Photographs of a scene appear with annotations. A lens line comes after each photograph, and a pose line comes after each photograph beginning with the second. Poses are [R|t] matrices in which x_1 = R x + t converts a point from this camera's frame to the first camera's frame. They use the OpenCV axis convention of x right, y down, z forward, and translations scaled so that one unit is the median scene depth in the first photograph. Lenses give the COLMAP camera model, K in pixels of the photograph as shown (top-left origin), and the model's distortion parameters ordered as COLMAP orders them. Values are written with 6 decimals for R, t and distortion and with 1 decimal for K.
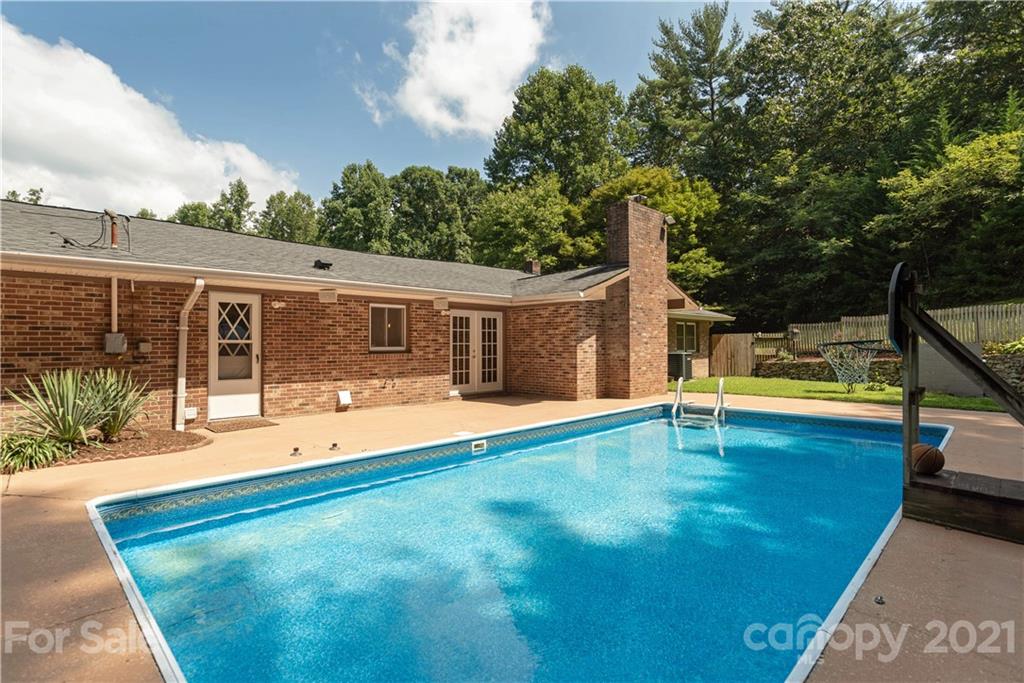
lens RADIAL K [[498.8, 0, 515.8], [0, 498.8, 341.3], [0, 0, 1]] dist [-0.023518, 0.012318]
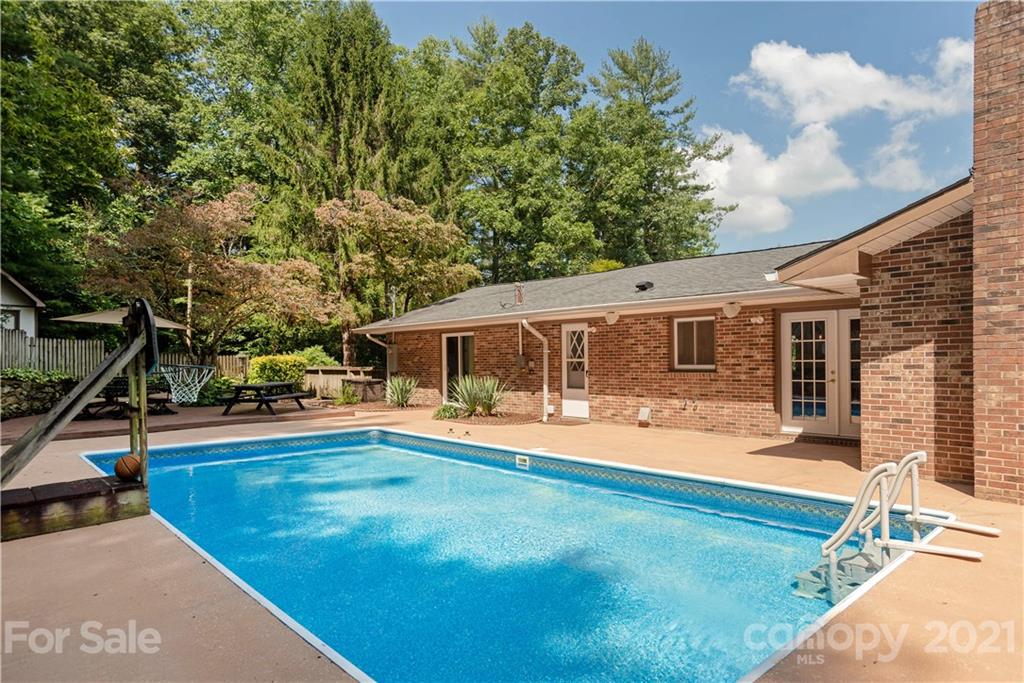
lens RADIAL K [[589.9, 0, 514.9], [0, 589.9, 349.2], [0, 0, 1]] dist [-0.049383, -0.000072]
pose [[-0.027178, -0.016918, -0.999487, 0.902109], [0.011465, 0.999786, -0.017235, -0.002616], [0.999565, -0.011927, -0.026978, 0.785104]]
